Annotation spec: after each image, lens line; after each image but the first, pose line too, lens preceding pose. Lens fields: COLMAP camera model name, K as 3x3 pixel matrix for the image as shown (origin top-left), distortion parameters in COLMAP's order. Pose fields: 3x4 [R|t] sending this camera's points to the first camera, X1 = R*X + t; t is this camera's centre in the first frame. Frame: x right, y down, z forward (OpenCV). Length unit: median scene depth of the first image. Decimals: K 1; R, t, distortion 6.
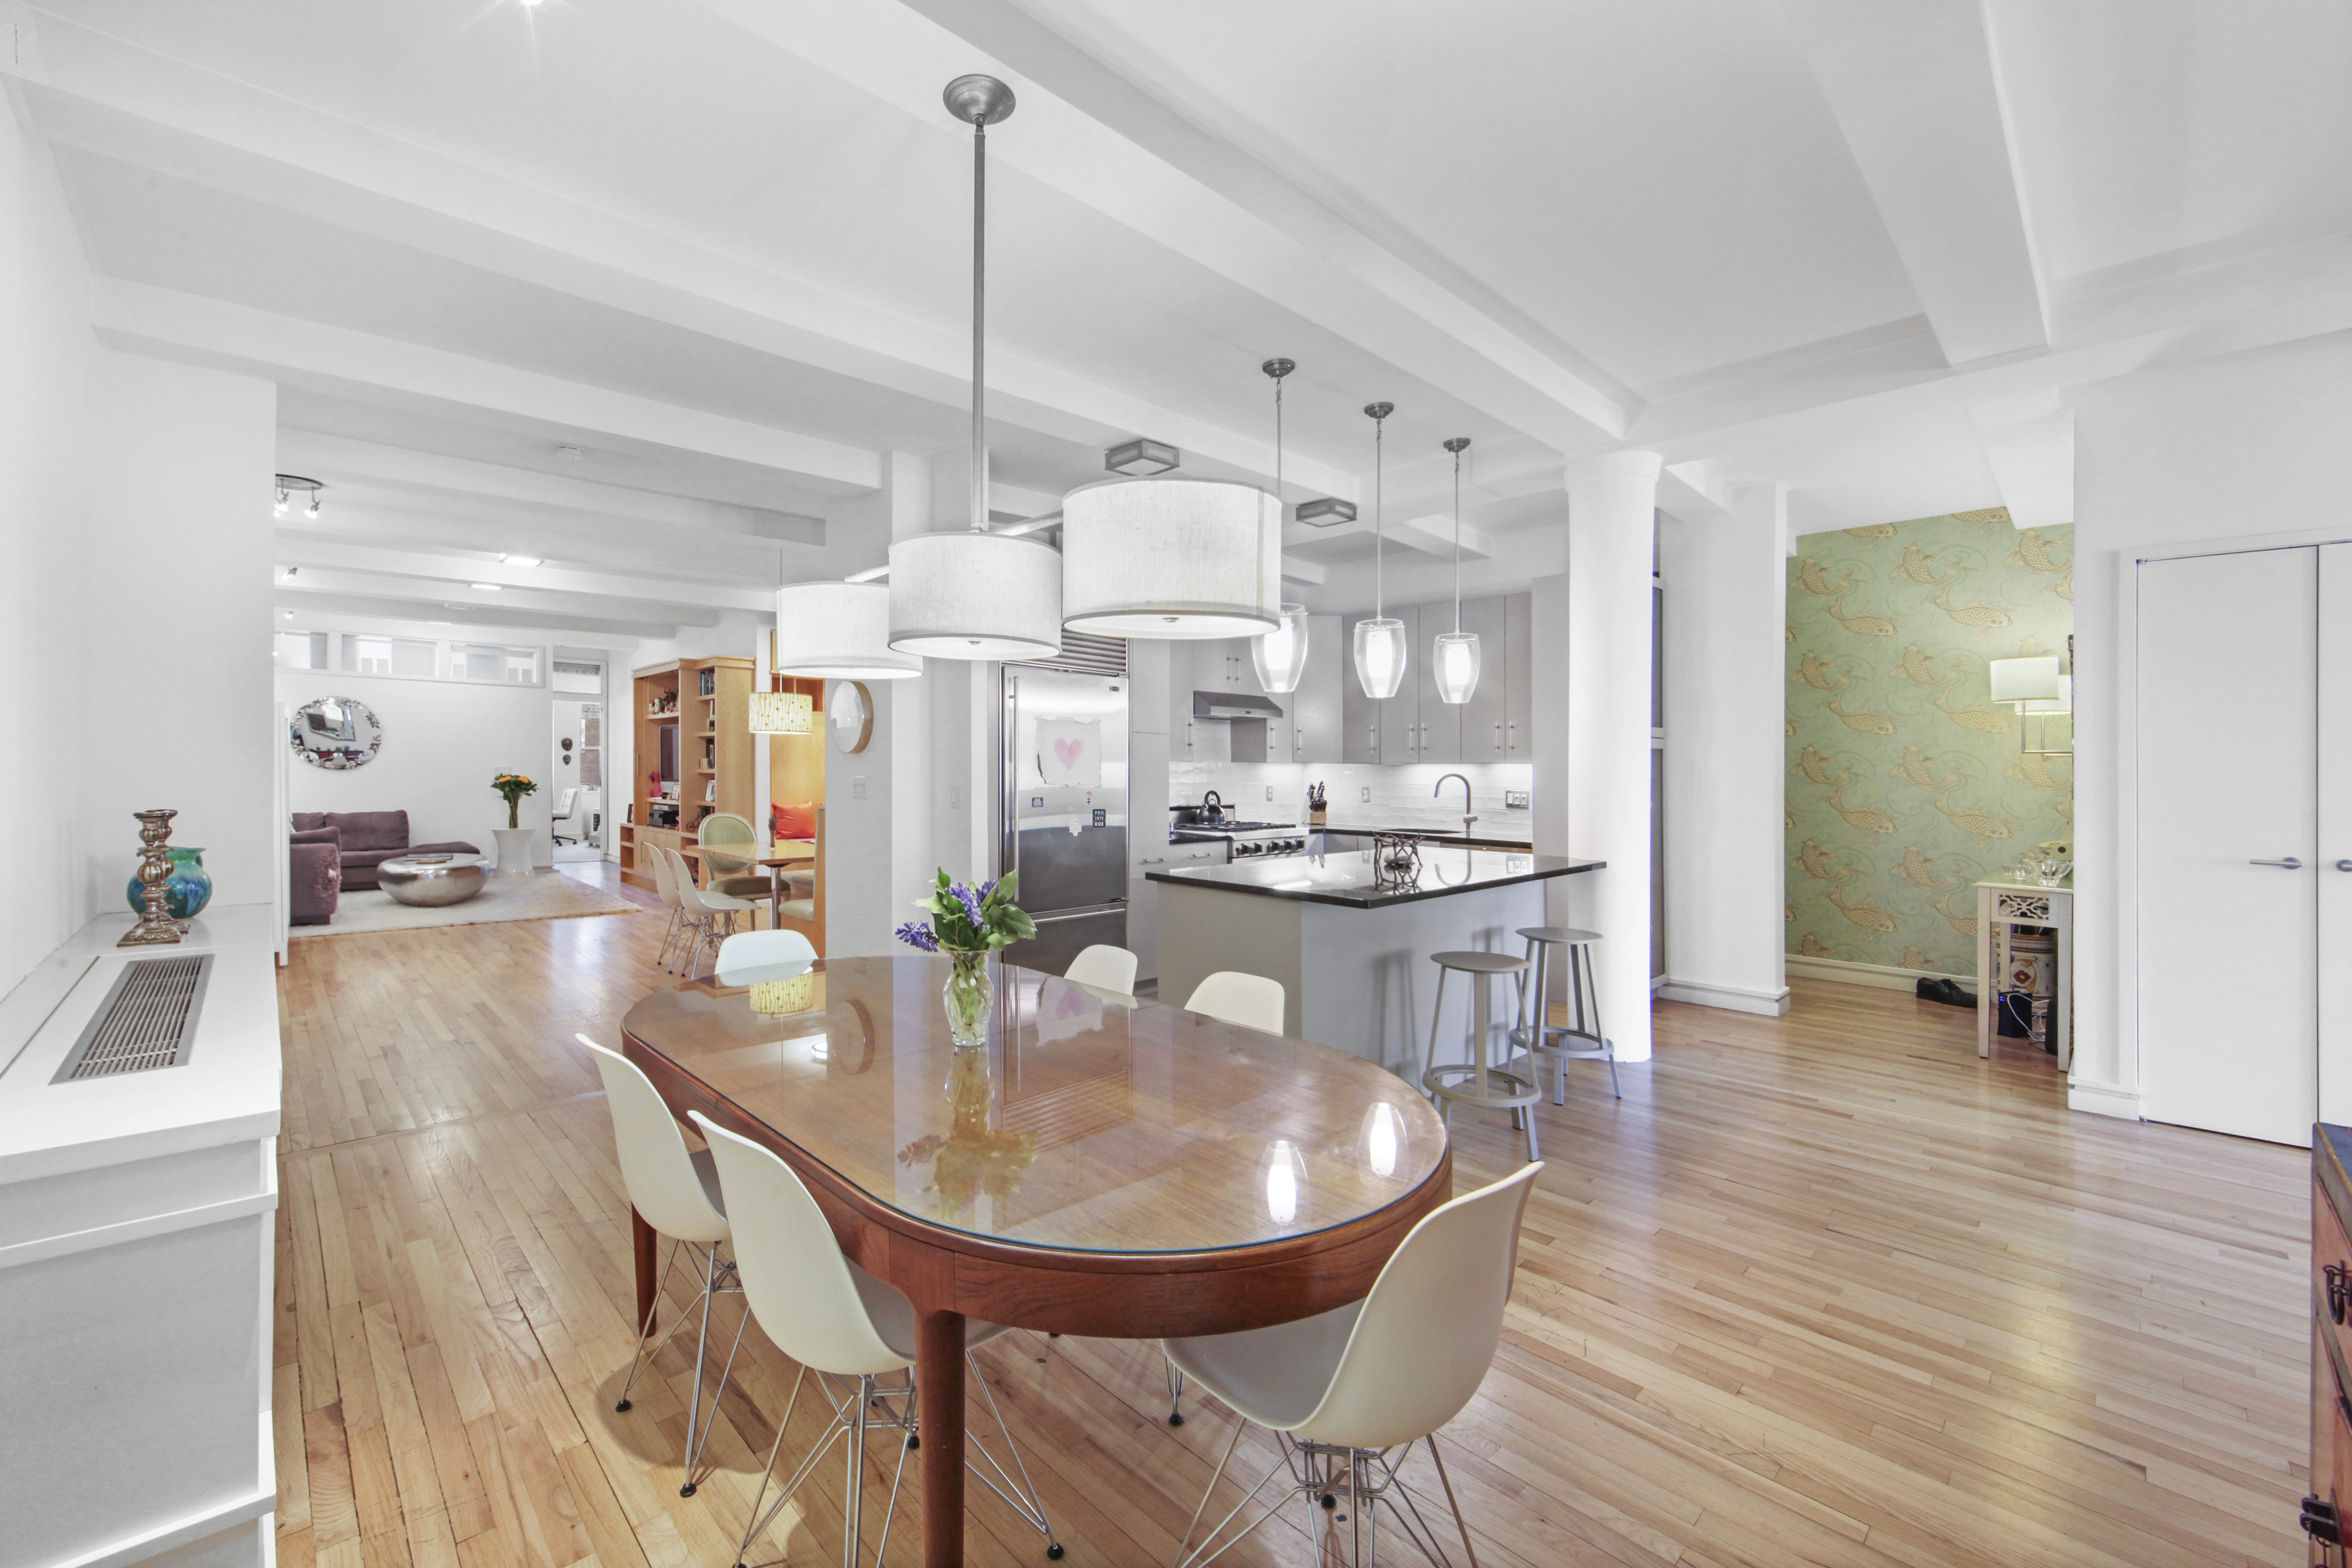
lens RADIAL K [[946.6, 0, 1106.6], [0, 946.6, 771.0], [0, 0, 1]] dist [0.001007, 0.000096]
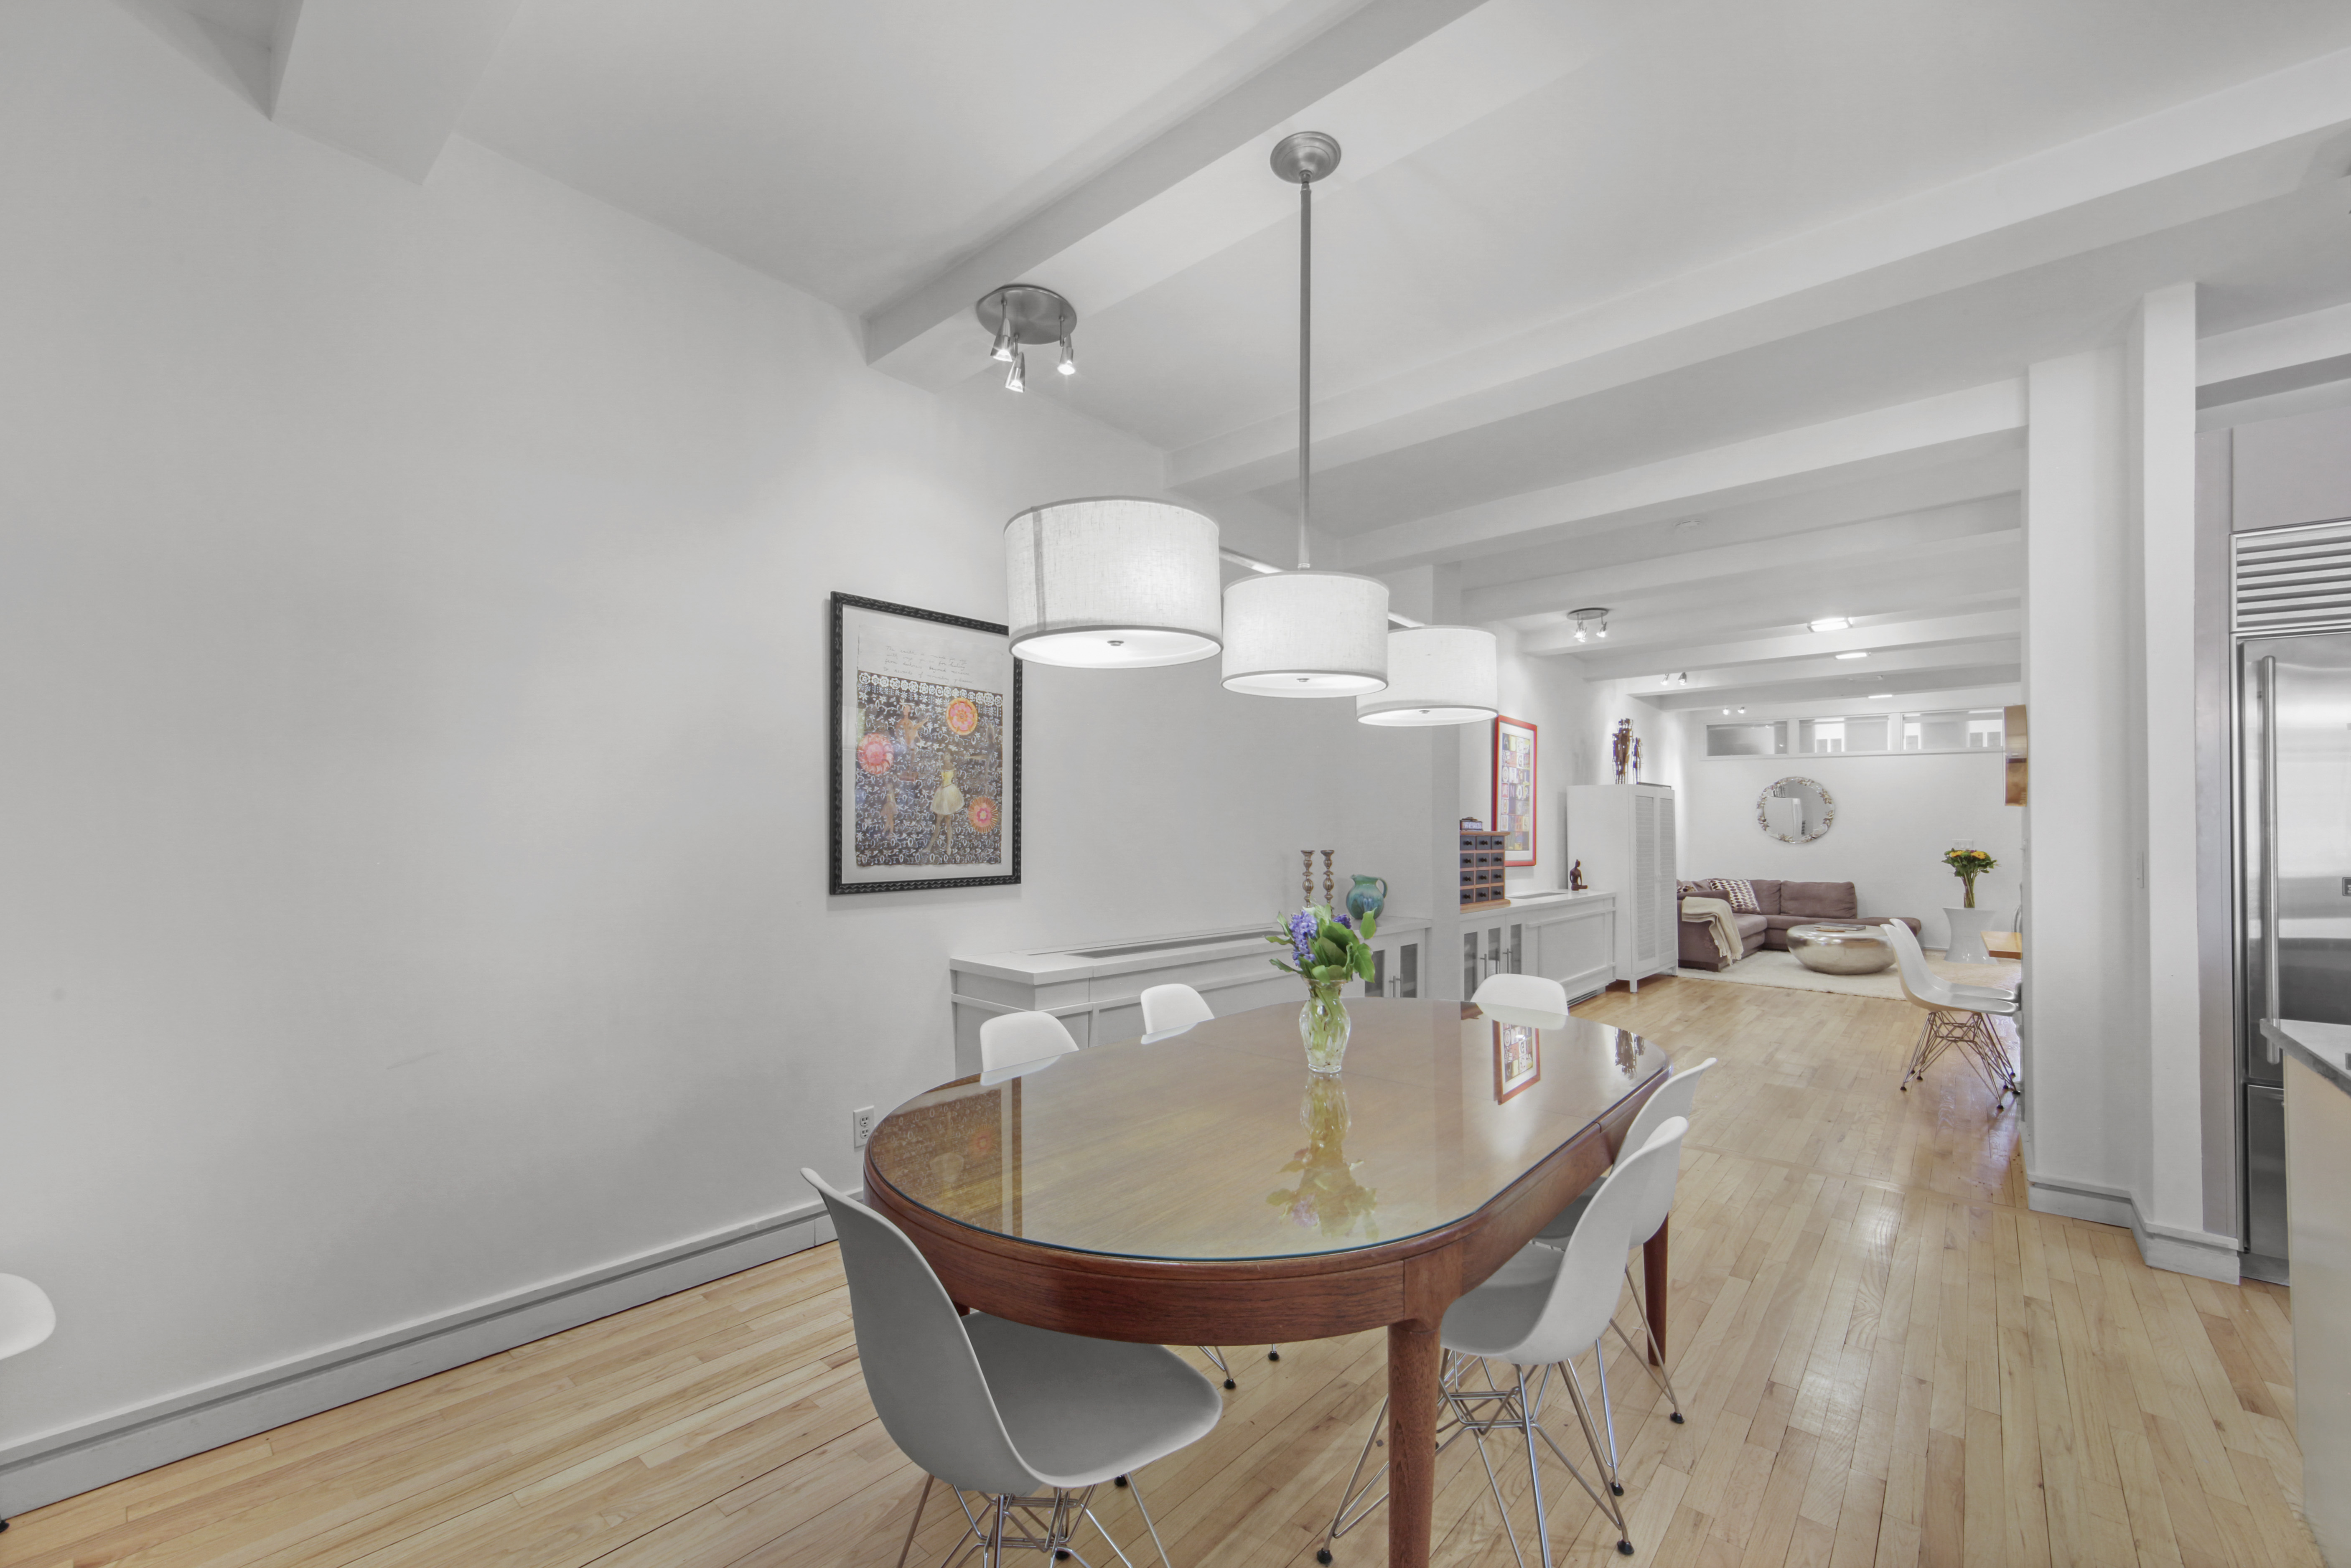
lens RADIAL K [[924.8, 0, 1179.2], [0, 924.8, 834.9], [0, 0, 1]] dist [0.000913, 0.000118]
pose [[0.119250, -0.006224, -0.992845, 0.180682], [-0.013703, 0.999875, -0.007914, 0.008146], [0.992770, 0.014548, 0.119150, 0.151125]]
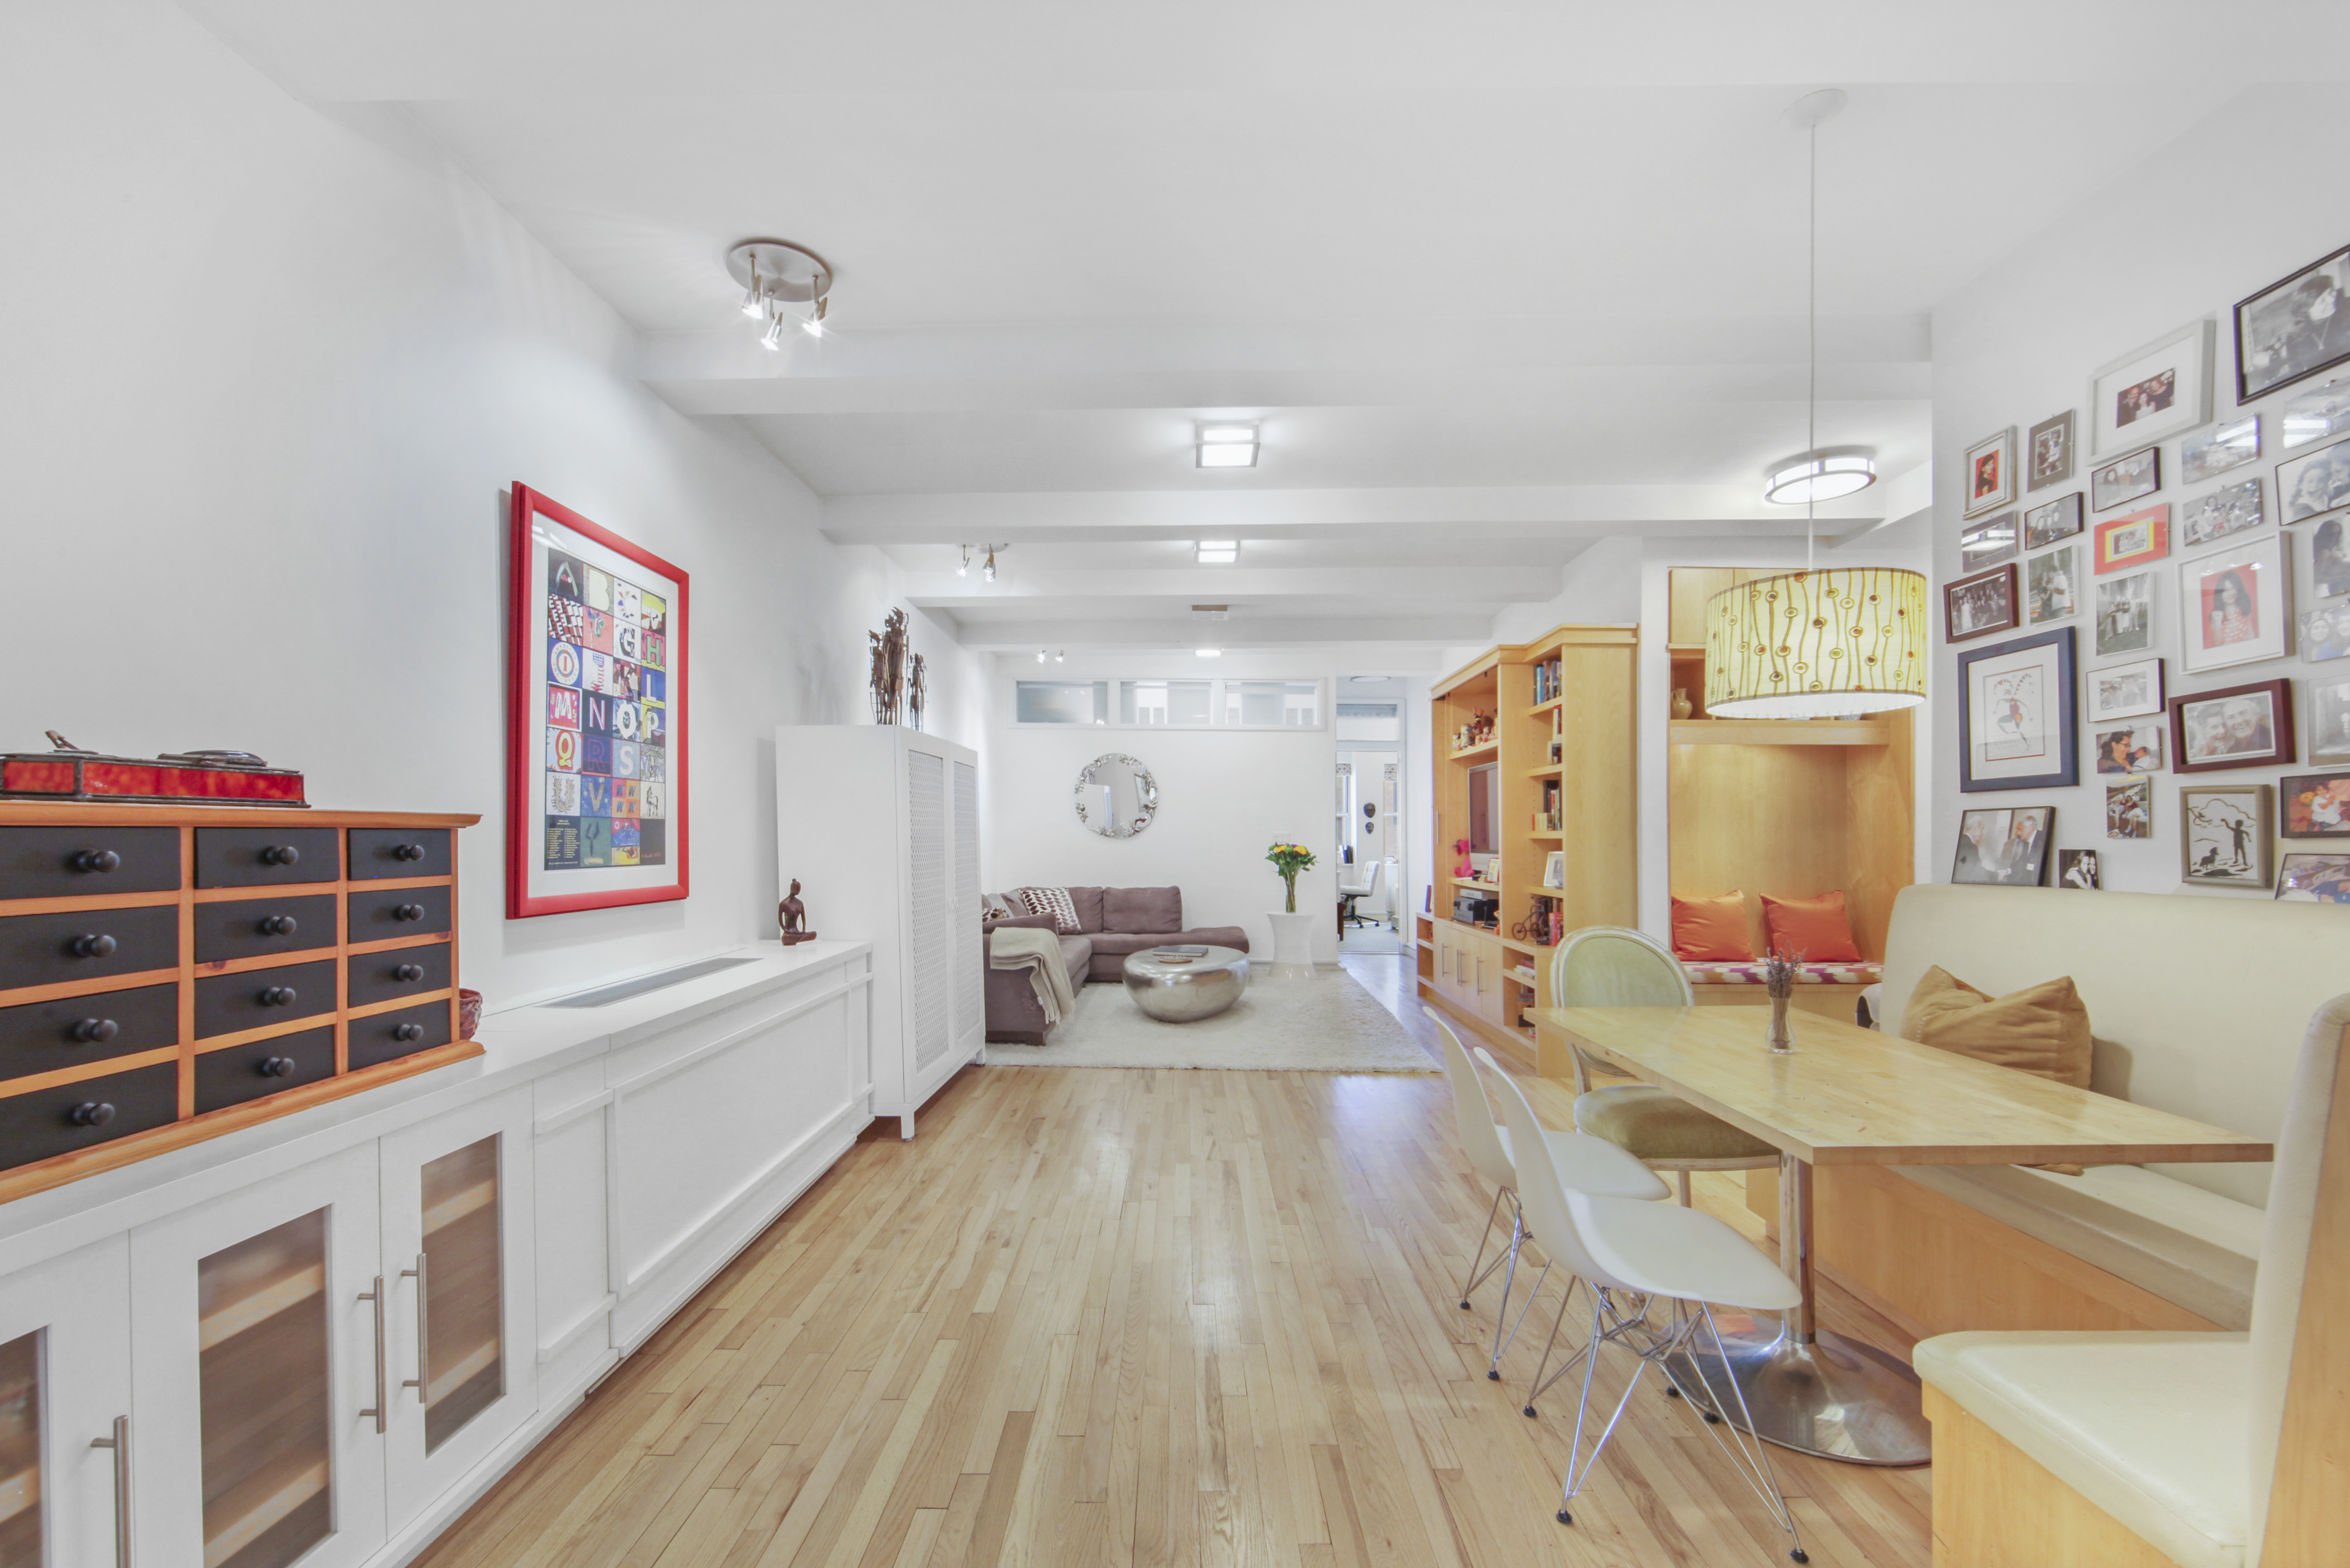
lens RADIAL K [[924.5, 0, 1178.7], [0, 924.5, 834.9], [0, 0, 1]] dist [0.000913, 0.000118]
pose [[0.735198, -0.008168, -0.677803, -0.195459], [0.002419, 0.999953, -0.009427, 0.004107], [0.677848, 0.005291, 0.735183, 0.413748]]
